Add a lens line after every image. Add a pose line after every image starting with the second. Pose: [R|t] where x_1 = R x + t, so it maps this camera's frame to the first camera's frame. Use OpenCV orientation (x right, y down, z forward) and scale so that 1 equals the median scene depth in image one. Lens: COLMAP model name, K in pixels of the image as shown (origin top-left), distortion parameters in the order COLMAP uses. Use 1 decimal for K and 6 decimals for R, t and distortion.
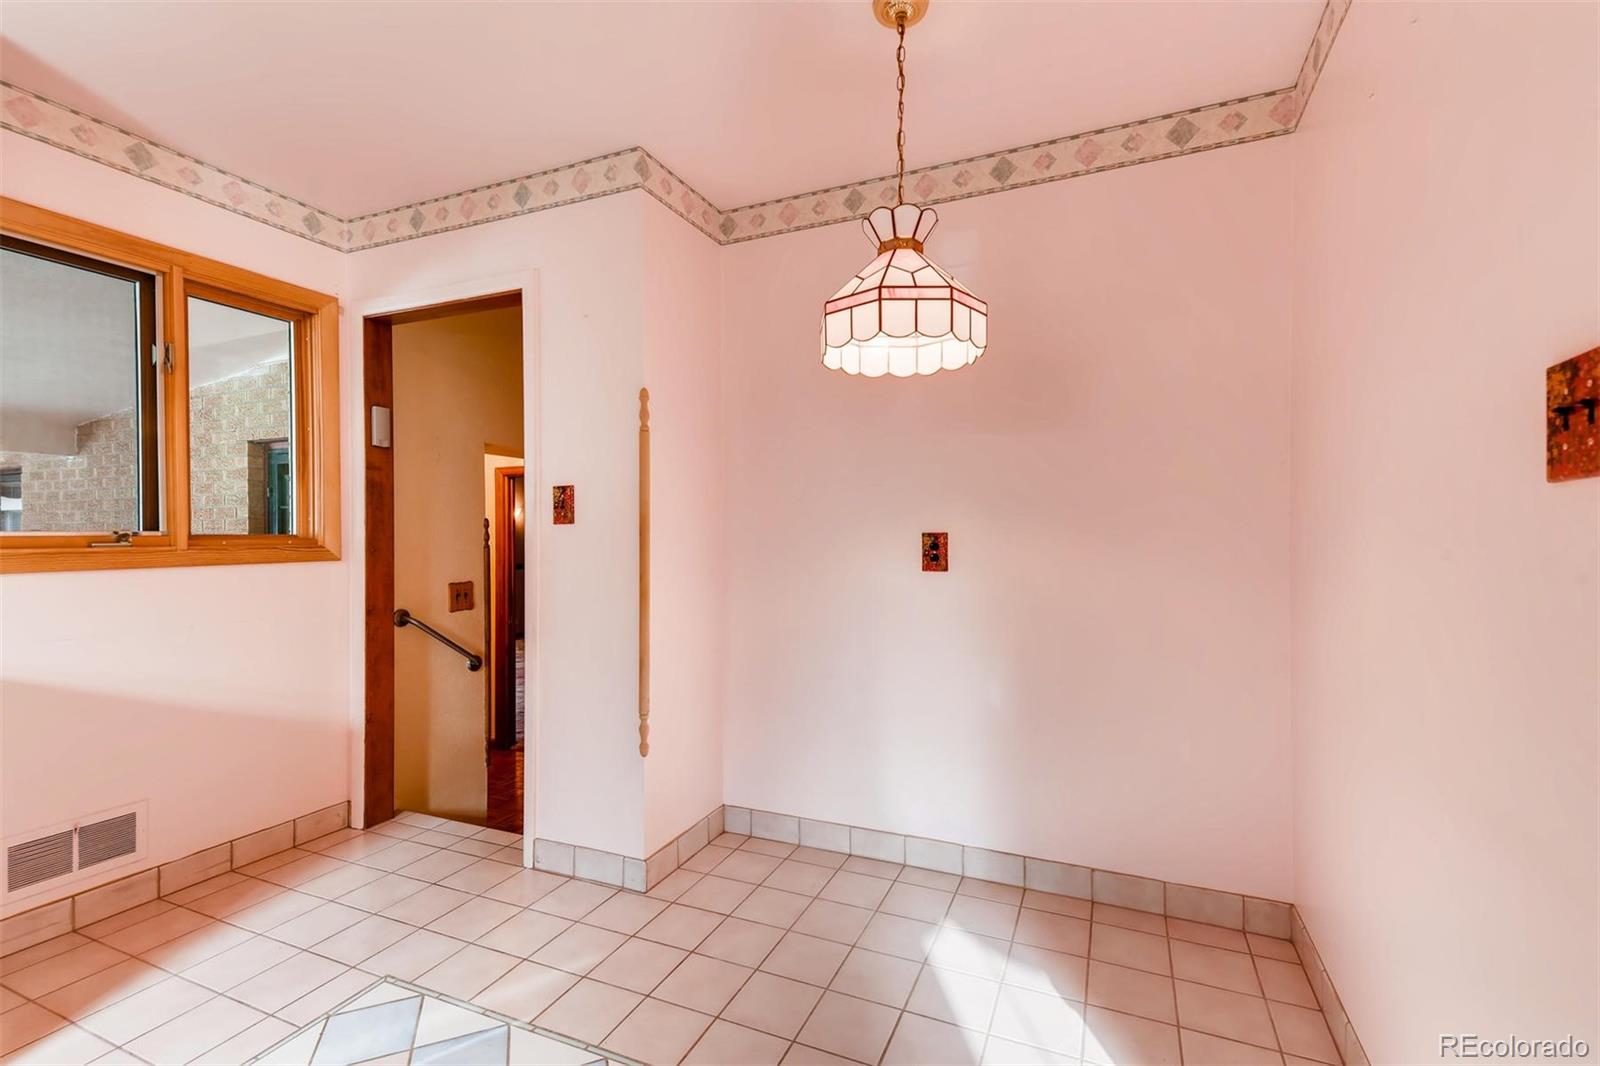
lens RADIAL K [[717.0, 0, 812.5], [0, 717.0, 533.8], [0, 0, 1]] dist [0.032290, -0.009669]
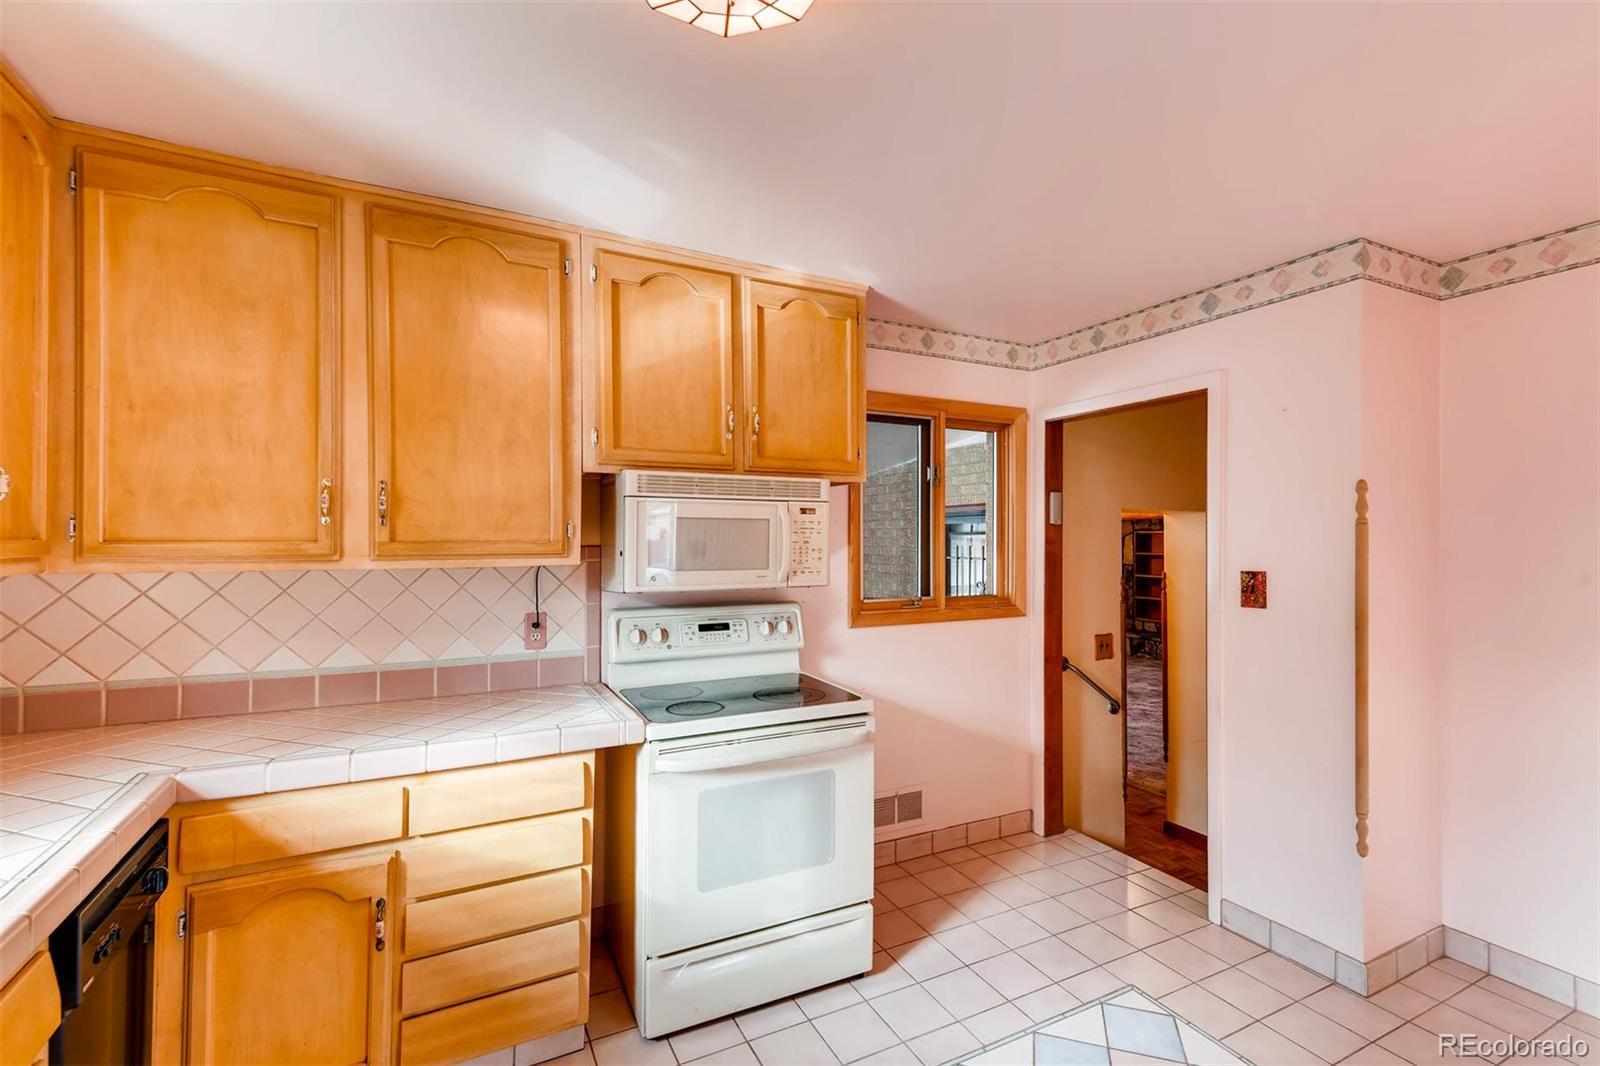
lens RADIAL K [[717.0, 0, 807.4], [0, 717.0, 534.6], [0, 0, 1]] dist [0.032290, -0.009669]
pose [[0.771548, 0.000690, -0.636170, -0.173764], [-0.005107, 0.999974, -0.005110, -0.110917], [0.636150, 0.007191, 0.771532, -0.230632]]
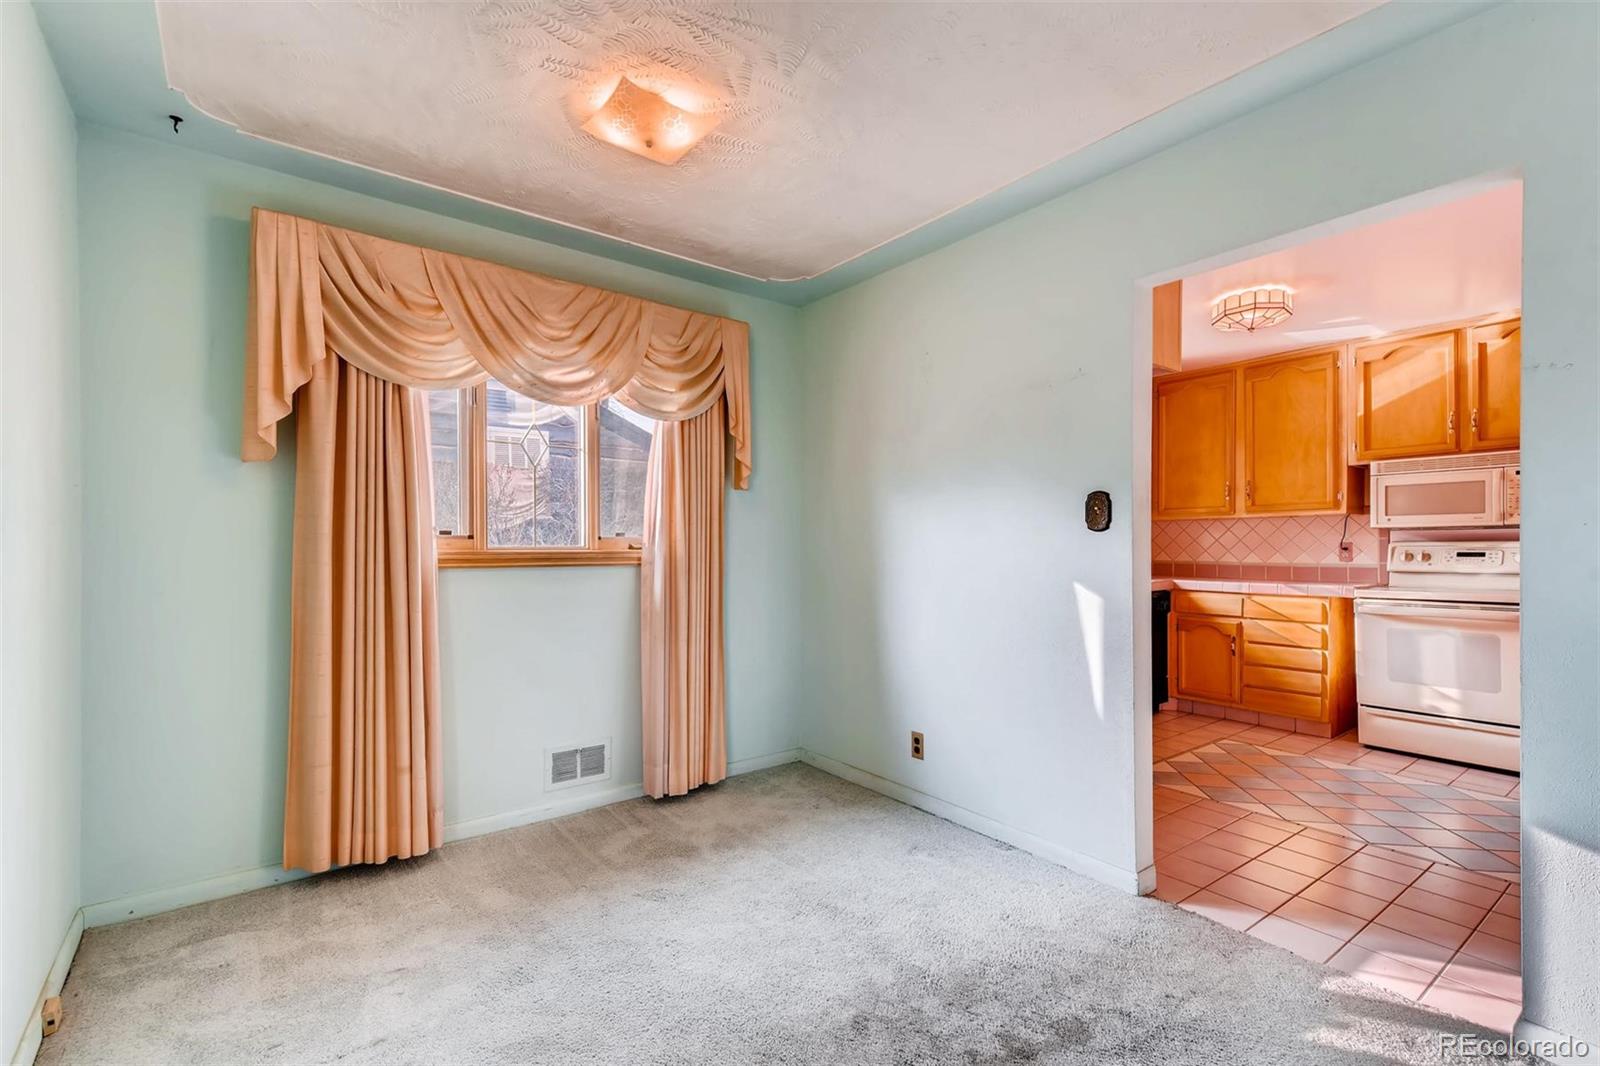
lens RADIAL K [[717.0, 0, 810.0], [0, 717.0, 545.6], [0, 0, 1]] dist [0.032290, -0.009669]
pose [[-0.490822, 0.001230, -0.871259, 1.649181], [0.001175, 0.999999, 0.000750, 0.032447], [0.871259, -0.000655, -0.490823, 0.088537]]
